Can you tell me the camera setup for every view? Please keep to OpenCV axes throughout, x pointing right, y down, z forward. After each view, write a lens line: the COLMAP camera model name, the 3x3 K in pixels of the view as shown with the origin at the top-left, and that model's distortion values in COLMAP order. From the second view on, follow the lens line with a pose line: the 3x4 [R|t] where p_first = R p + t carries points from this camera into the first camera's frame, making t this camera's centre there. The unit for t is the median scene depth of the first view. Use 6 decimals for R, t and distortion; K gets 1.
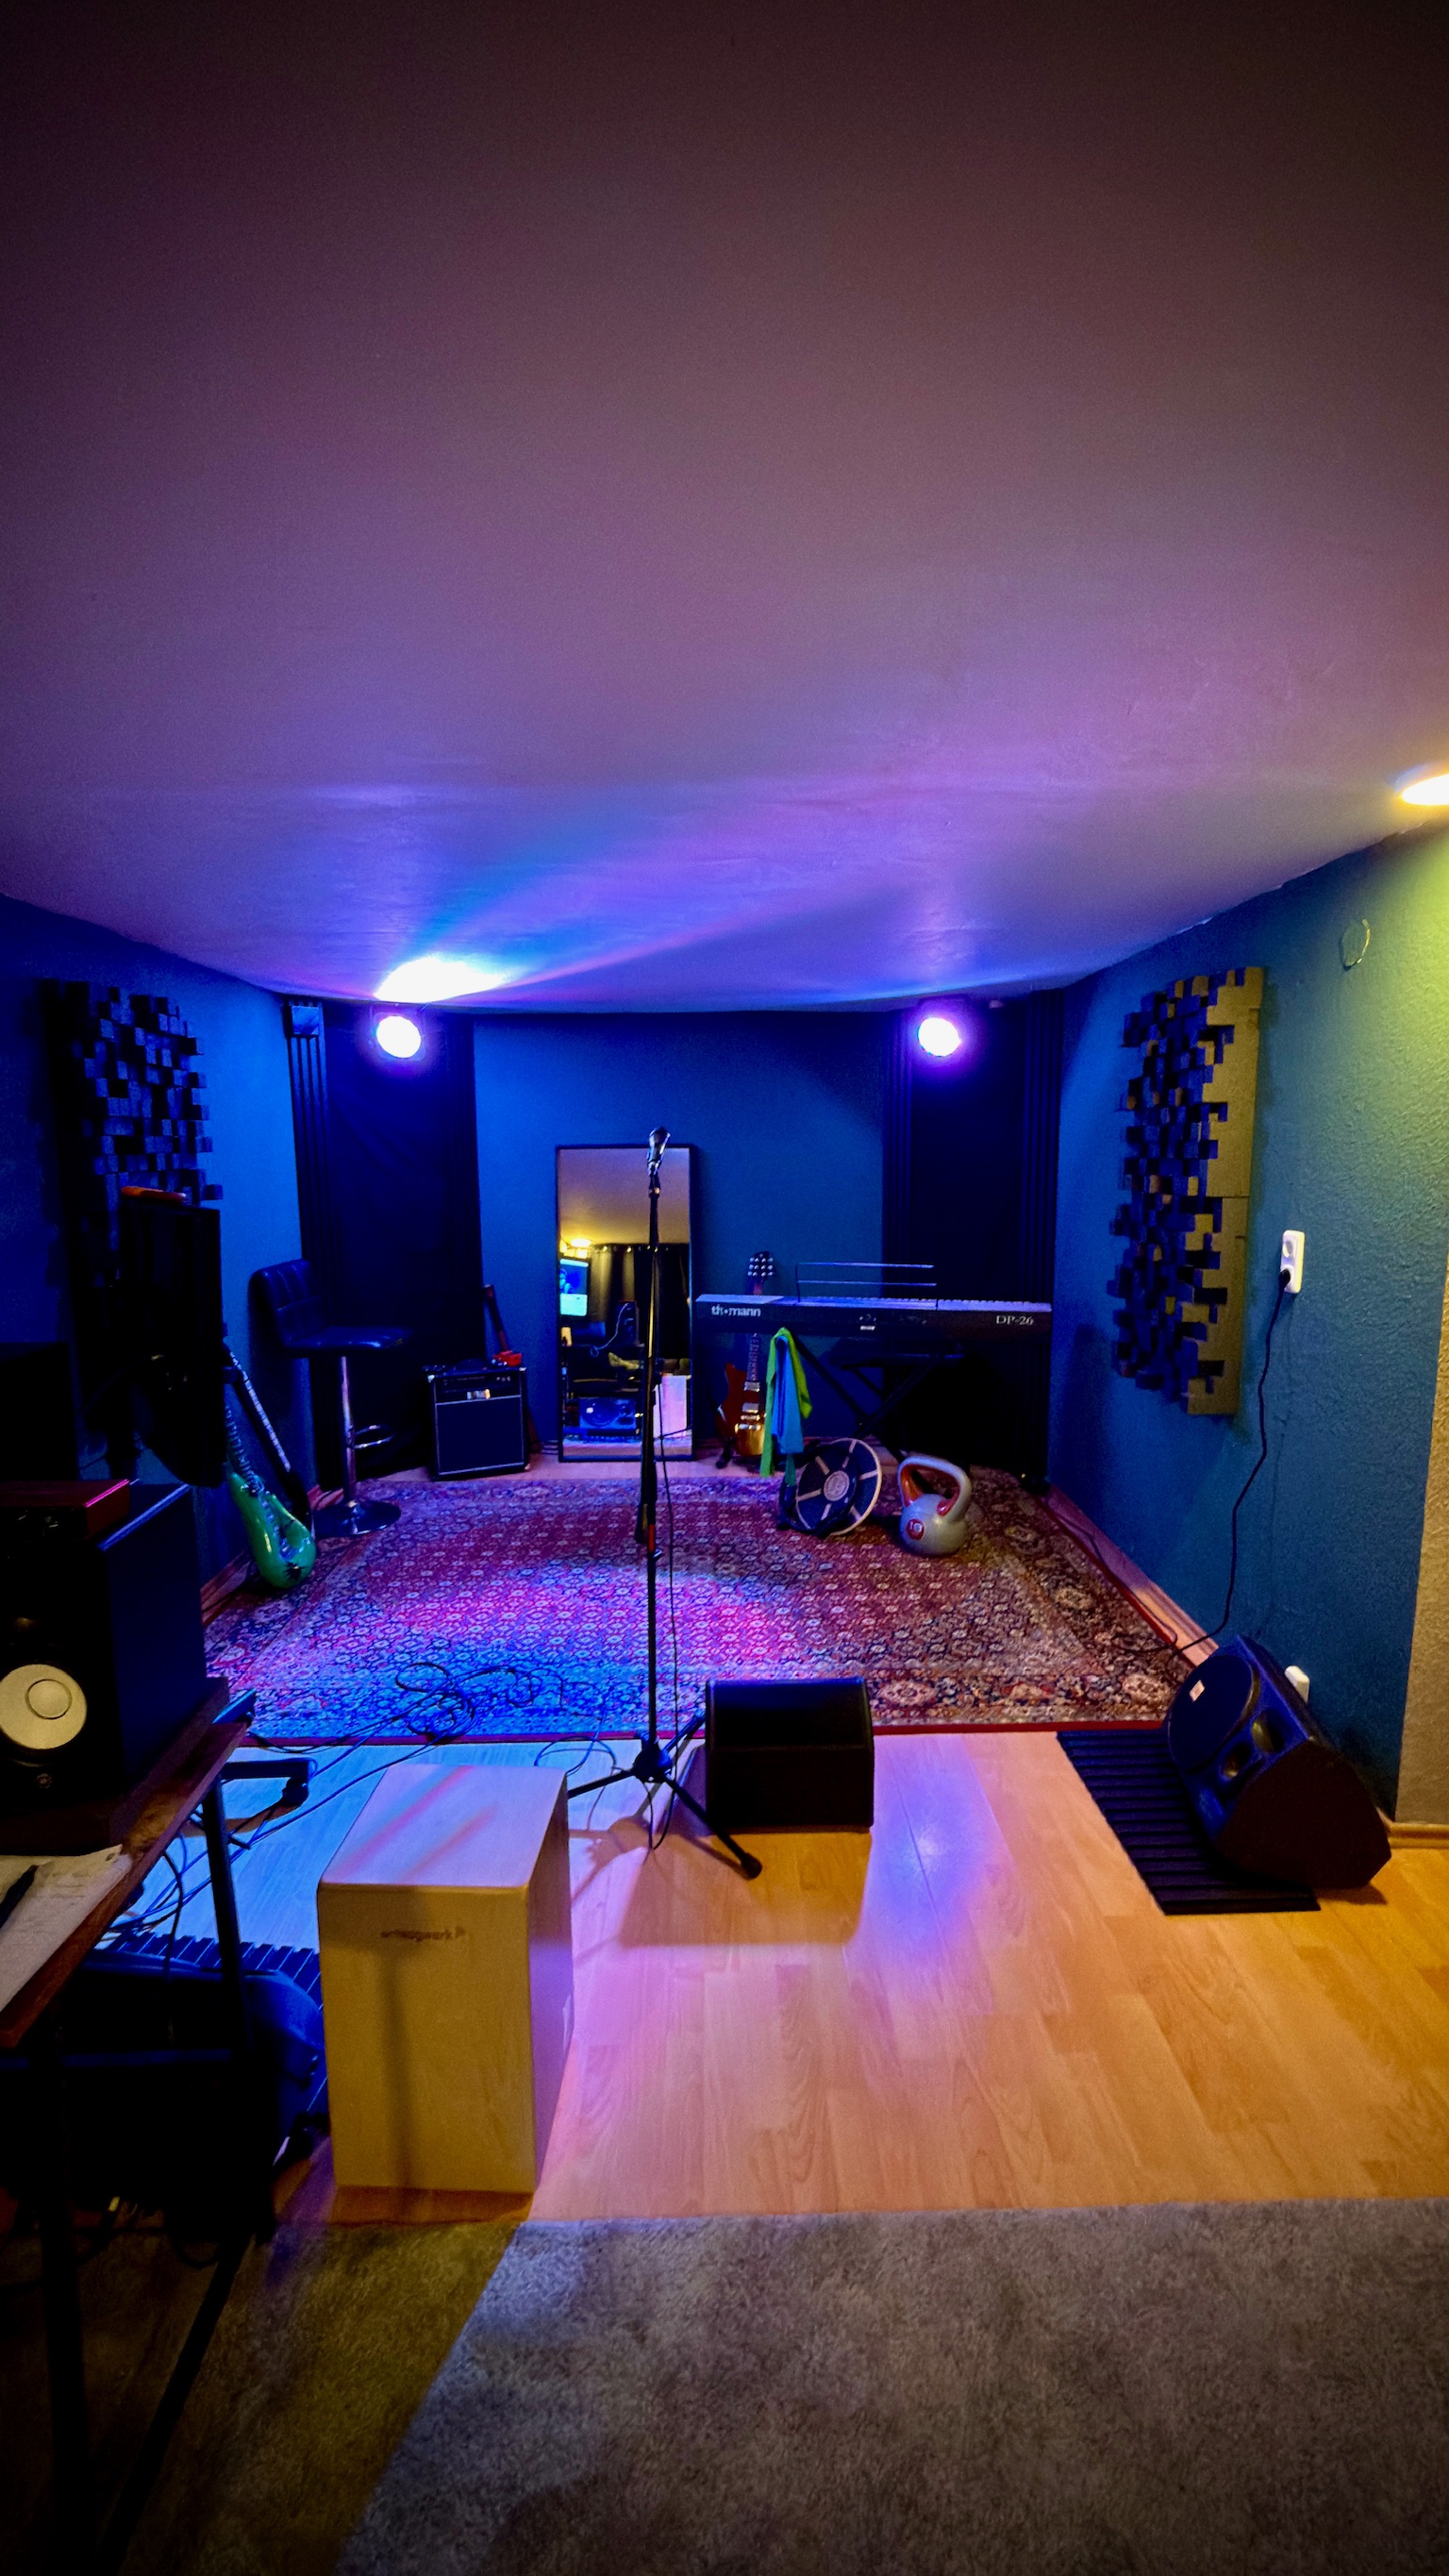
lens RADIAL K [[1028.1, 0, 724.5], [0, 1028.1, 1288.0], [0, 0, 1]] dist [0.000714, 0.000111]
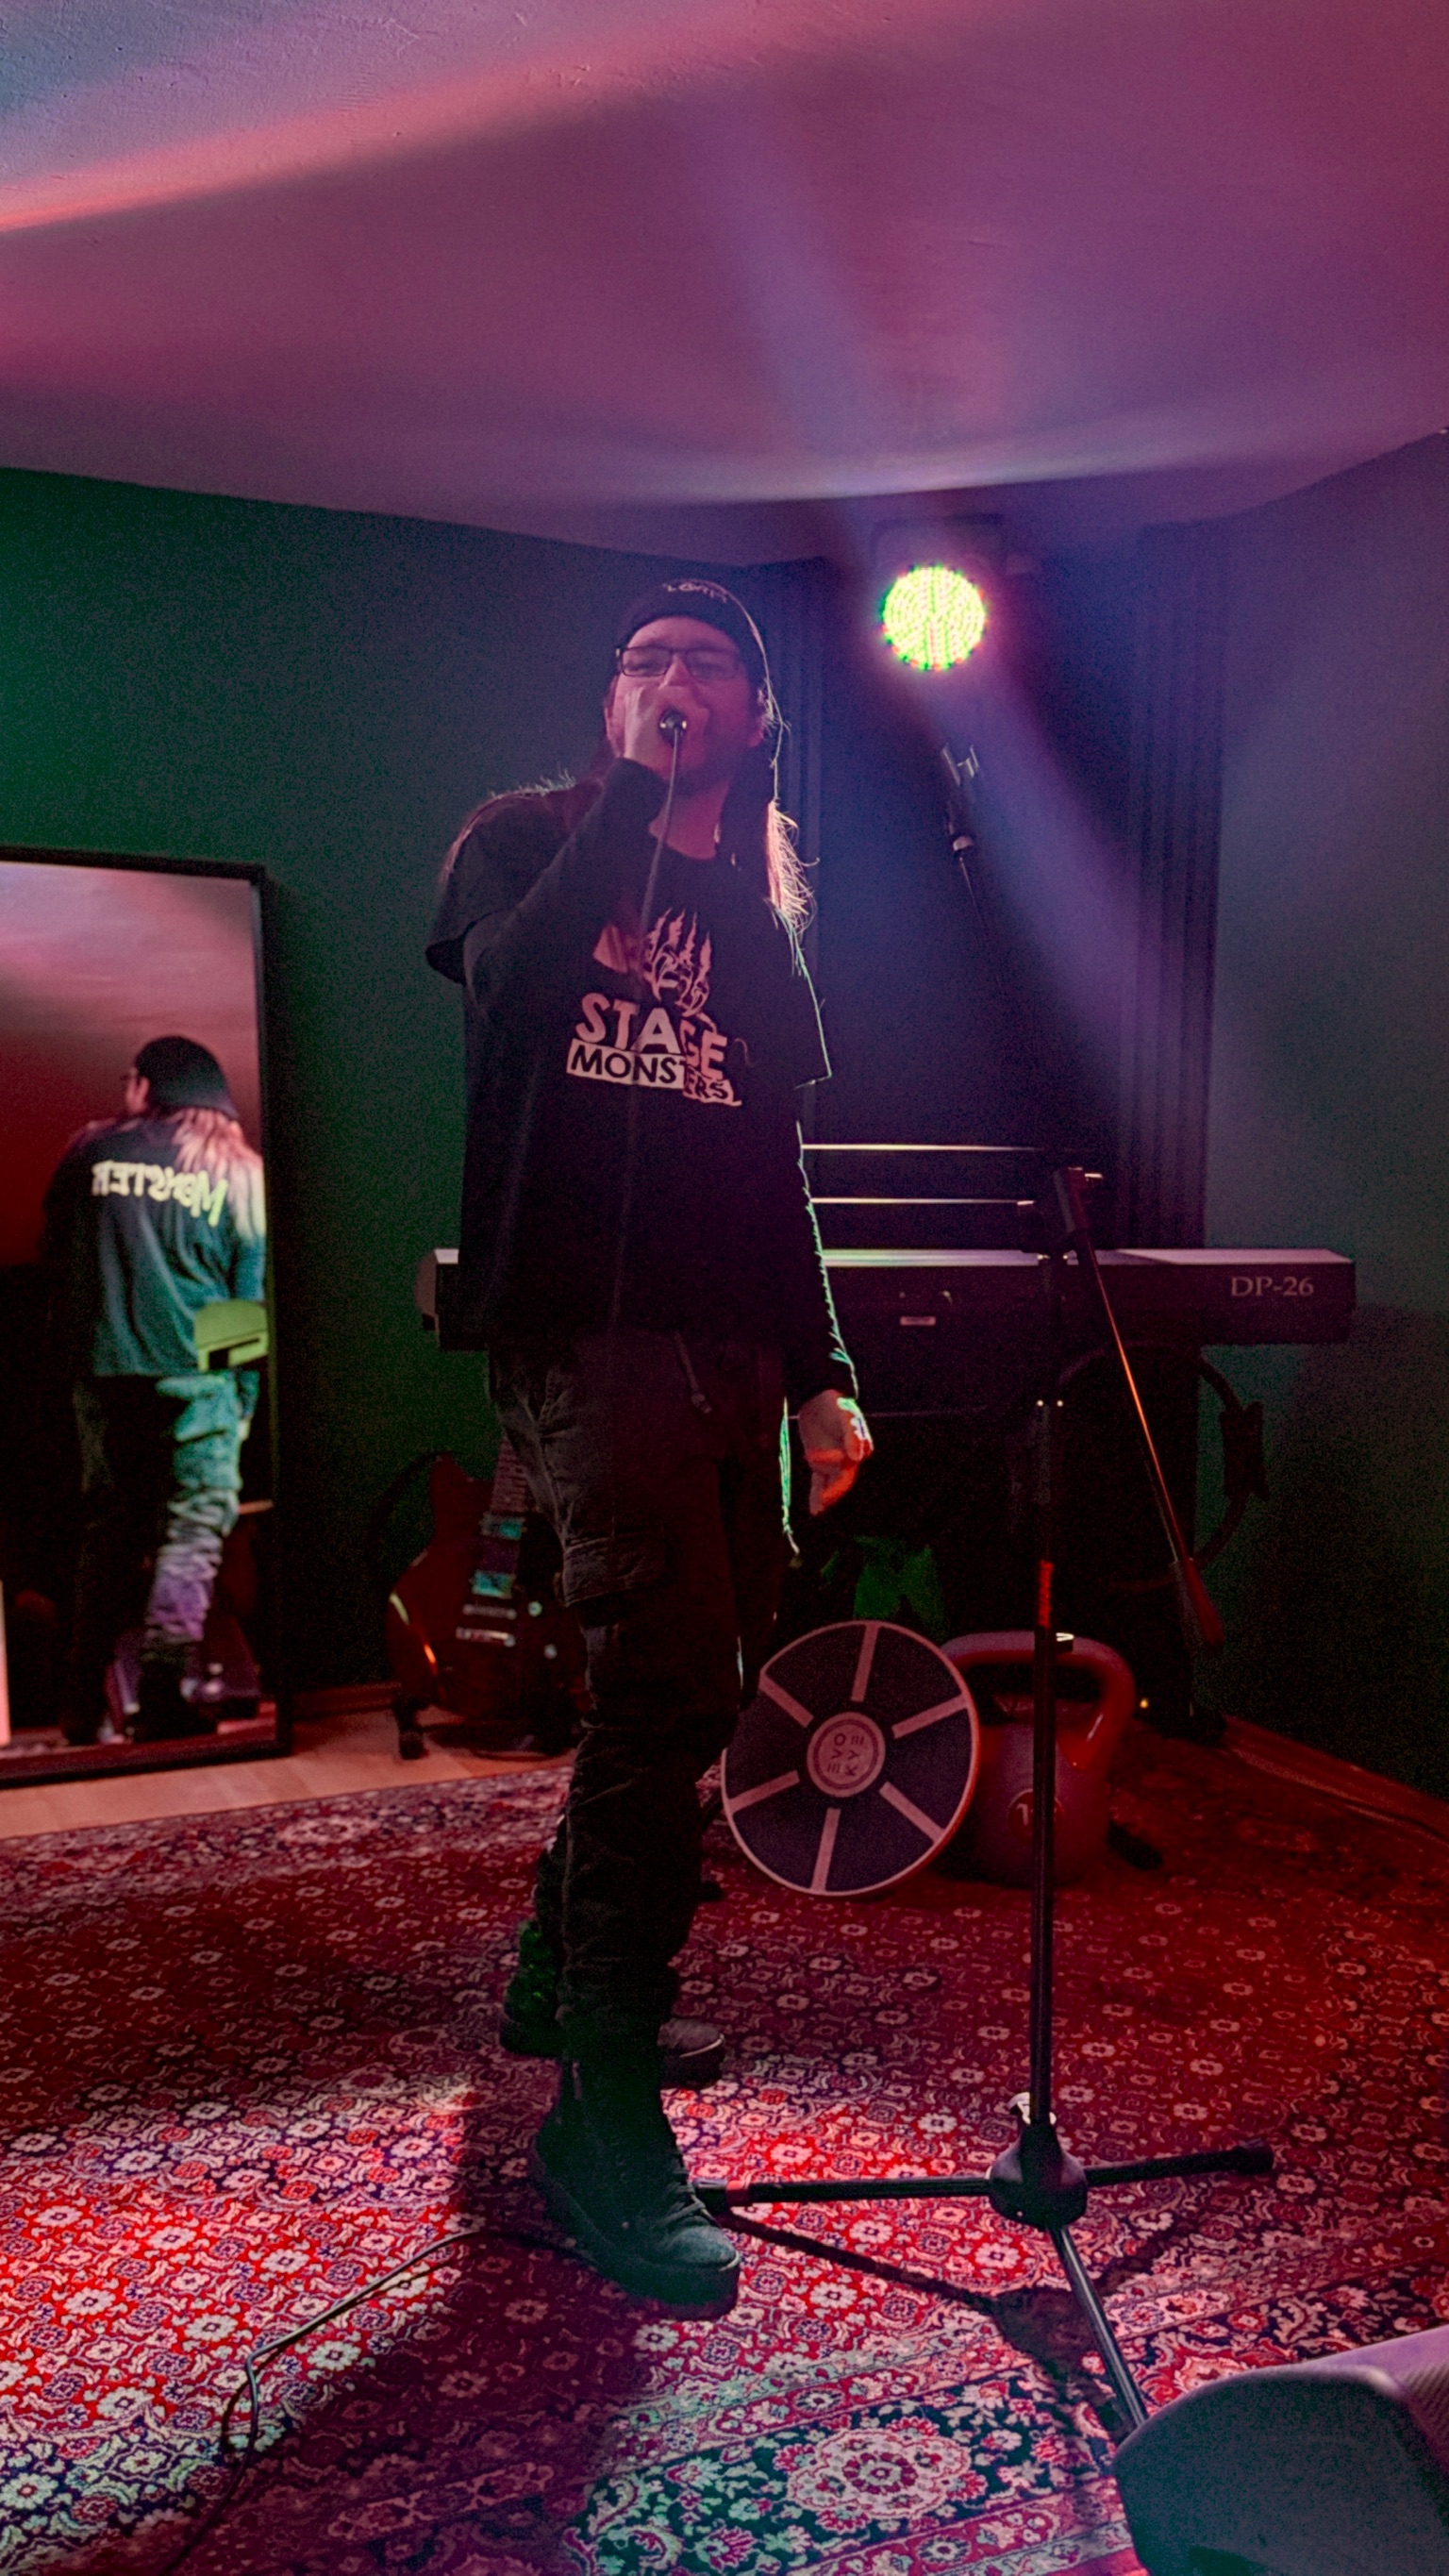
lens RADIAL K [[2169.2, 0, 724.5], [0, 2169.2, 1288.0], [0, 0, 1]] dist [0.169378, -0.297420]
pose [[0.913938, -0.008915, 0.405755, -0.295285], [0.035117, 0.997746, -0.057177, 0.084998], [-0.404331, 0.066505, 0.912191, 0.364212]]
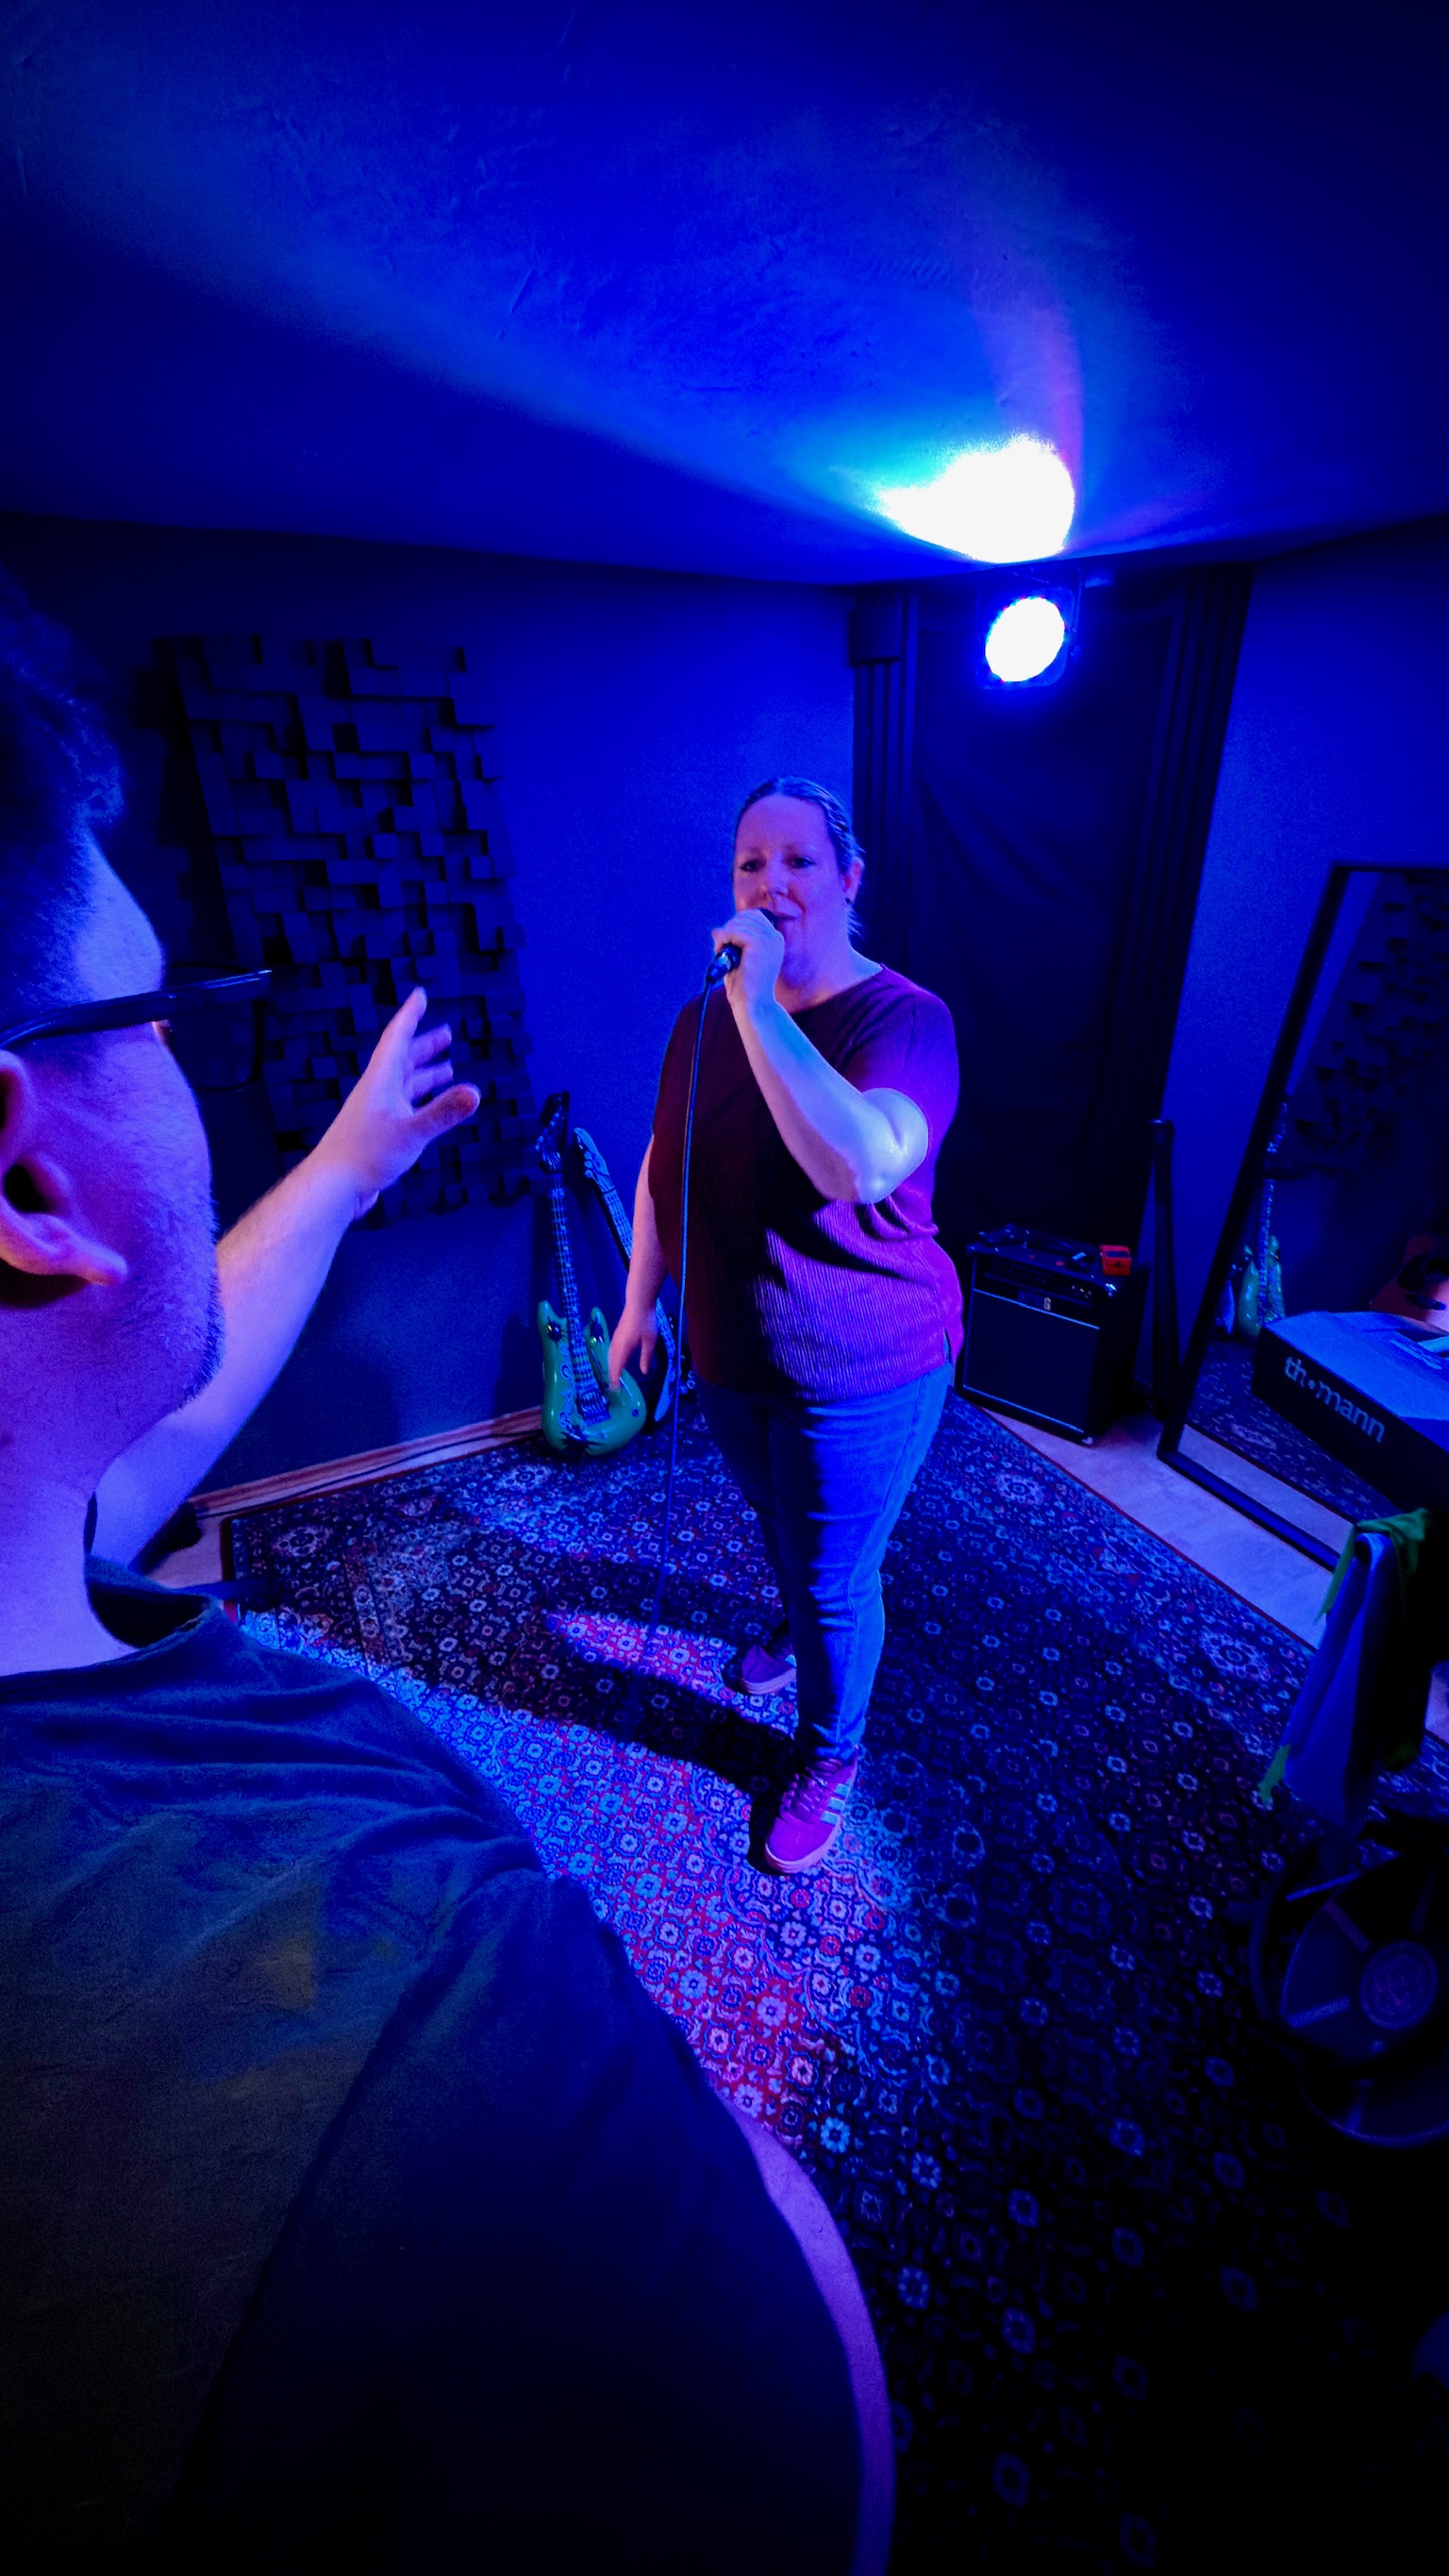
lens RADIAL K [[1024.4, 0, 728.1], [0, 1024.4, 1287.5], [0, 0, 1]] dist [-0.001608, 0.000005]
pose [[0.432142, 0.382714, -0.816568, 0.247469], [-0.118002, 0.921693, 0.369536, -0.150971], [0.894052, -0.063335, 0.443463, 0.808022]]
